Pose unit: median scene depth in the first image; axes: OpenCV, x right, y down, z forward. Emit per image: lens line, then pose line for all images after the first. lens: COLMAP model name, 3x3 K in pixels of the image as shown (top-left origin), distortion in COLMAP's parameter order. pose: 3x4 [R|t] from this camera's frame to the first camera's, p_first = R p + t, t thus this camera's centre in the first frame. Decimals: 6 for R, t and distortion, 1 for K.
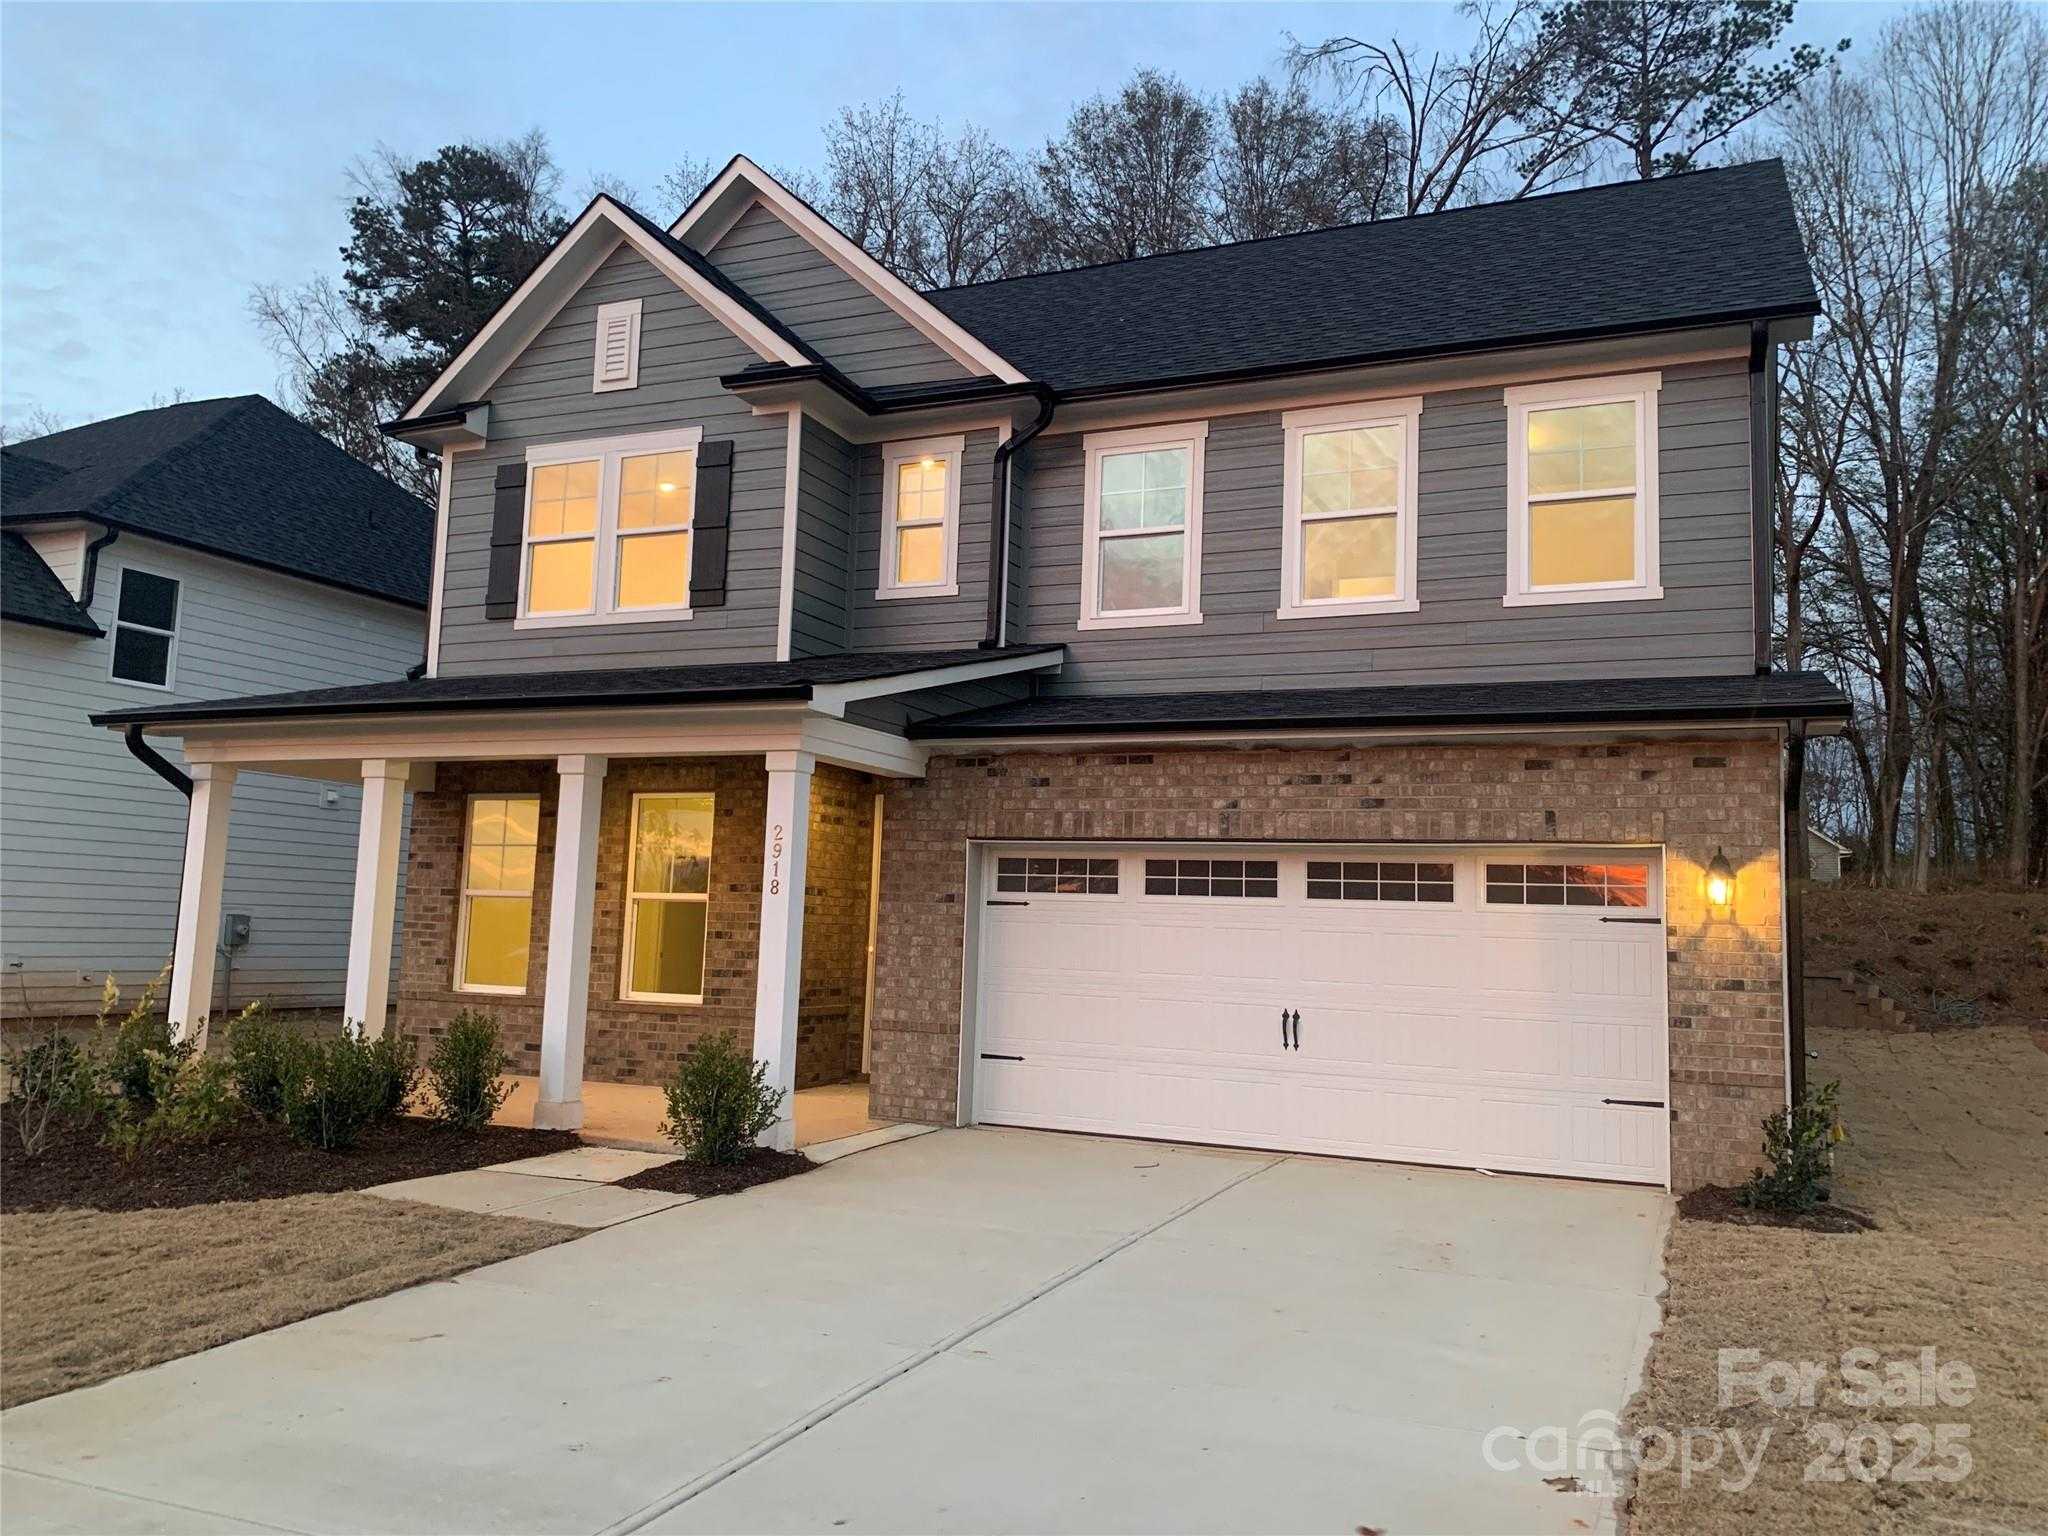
lens RADIAL K [[1539.2, 0, 1027.4], [0, 1539.2, 764.3], [0, 0, 1]] dist [0.044760, -0.050397]
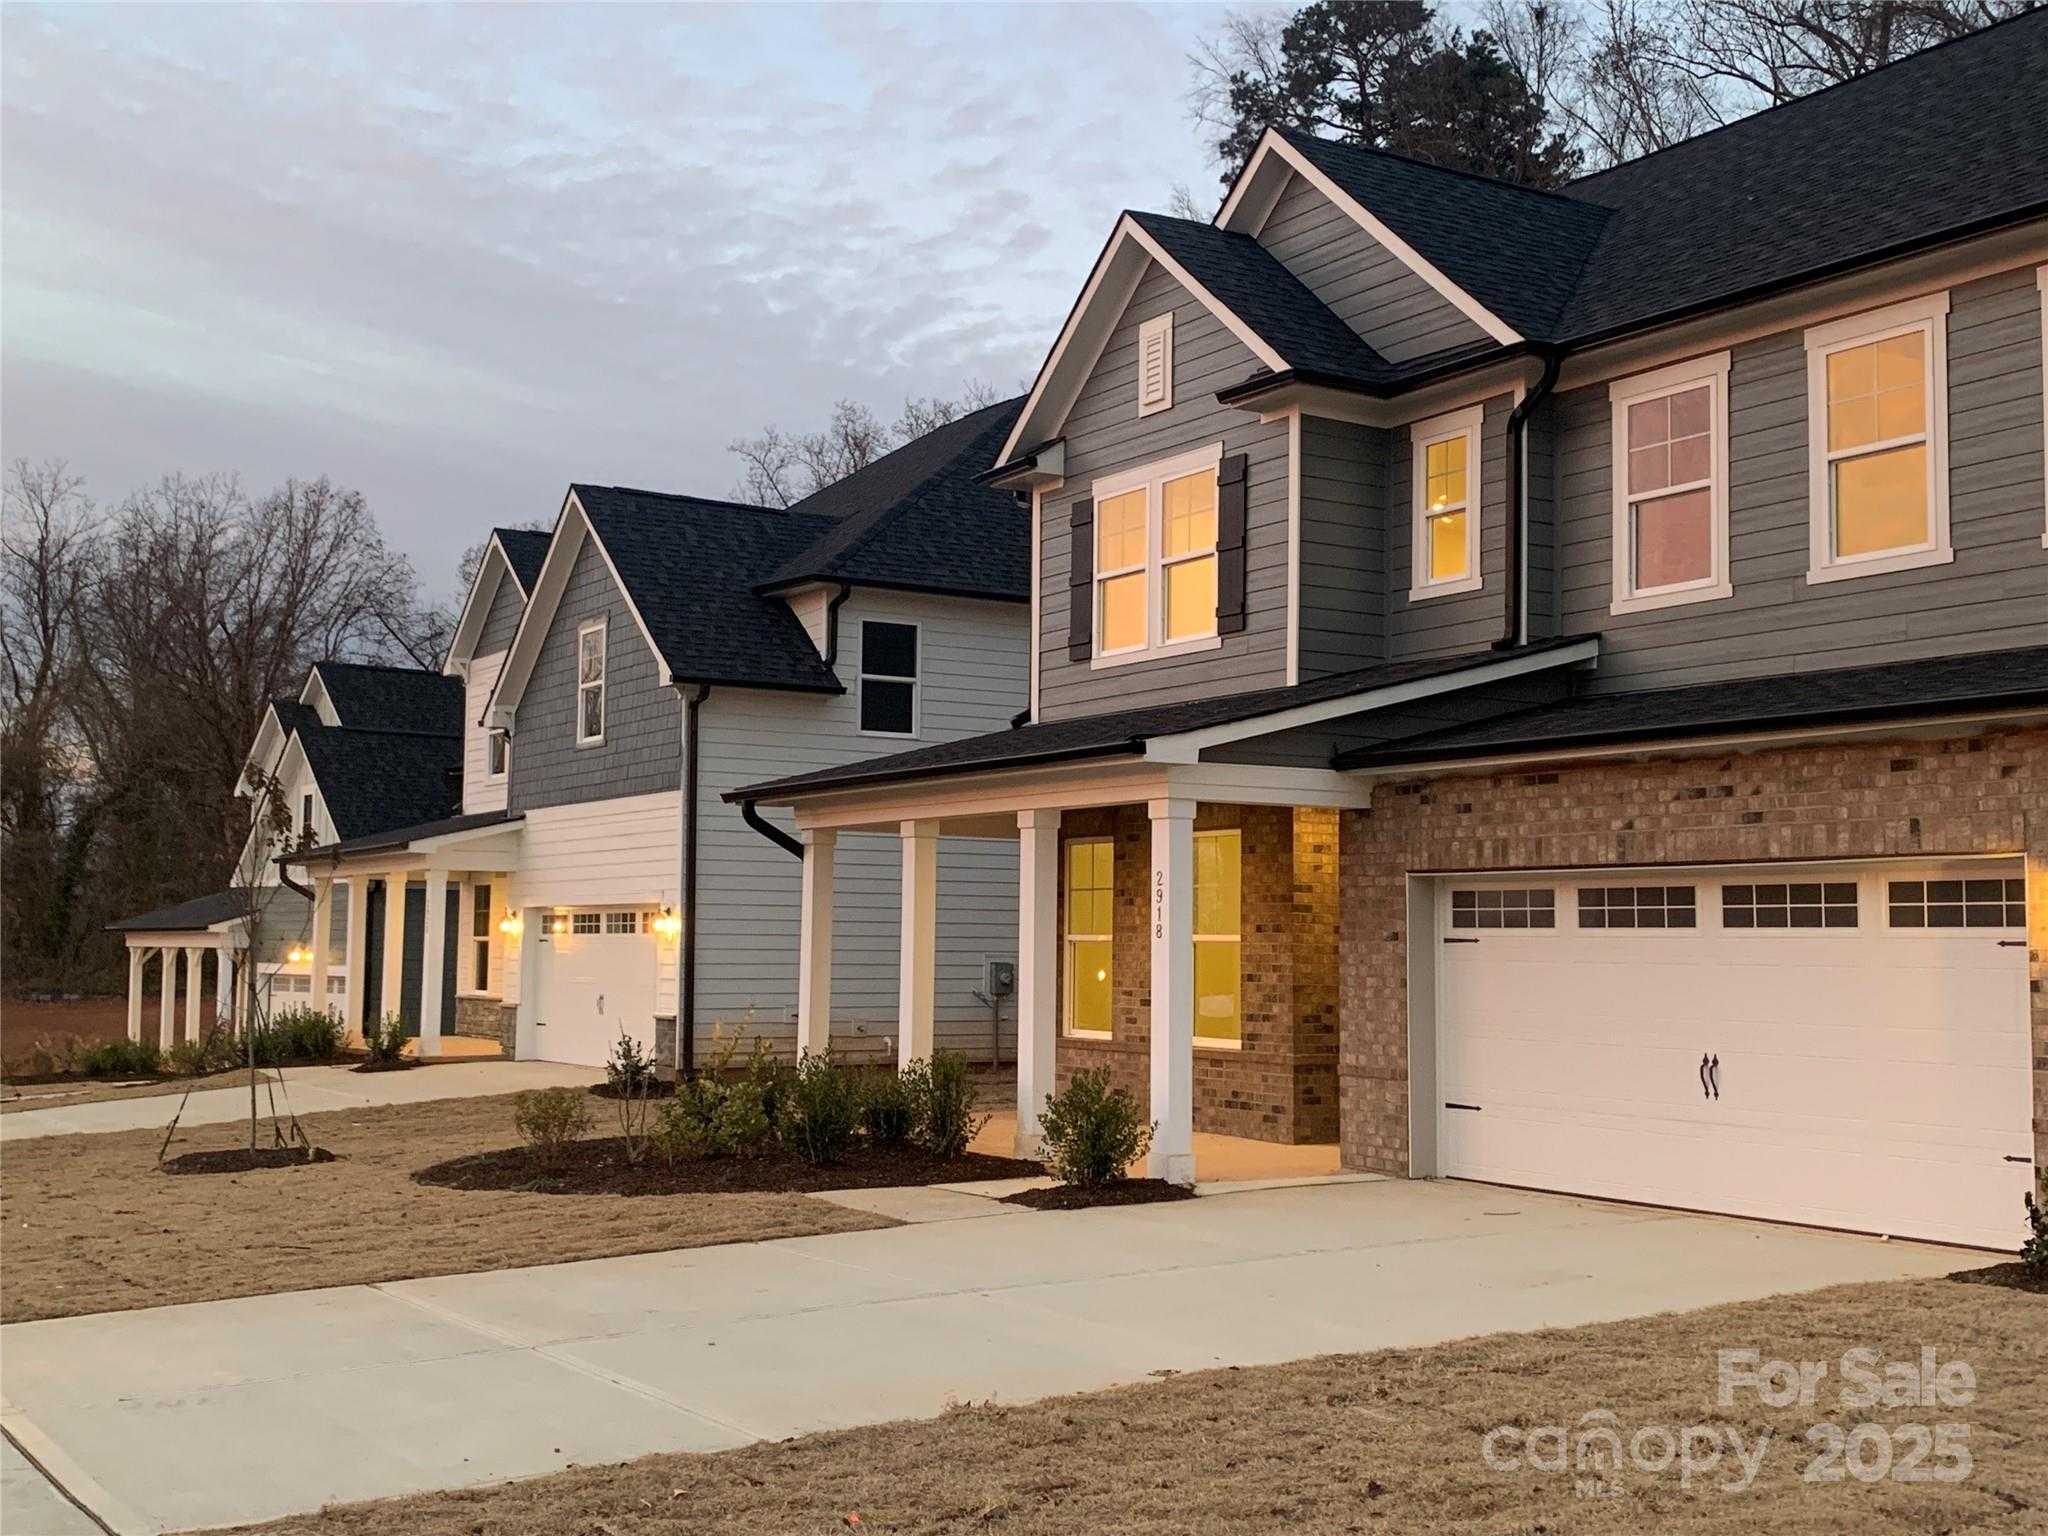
lens RADIAL K [[2338.4, 0, 1028.7], [0, 2338.4, 773.9], [0, 0, 1]] dist [0.032273, 0.000000]
pose [[0.816768, -0.065410, -0.573246, 0.523642], [0.078092, 0.996943, -0.002488, -0.022543], [0.571657, -0.042734, 0.819379, -0.259700]]
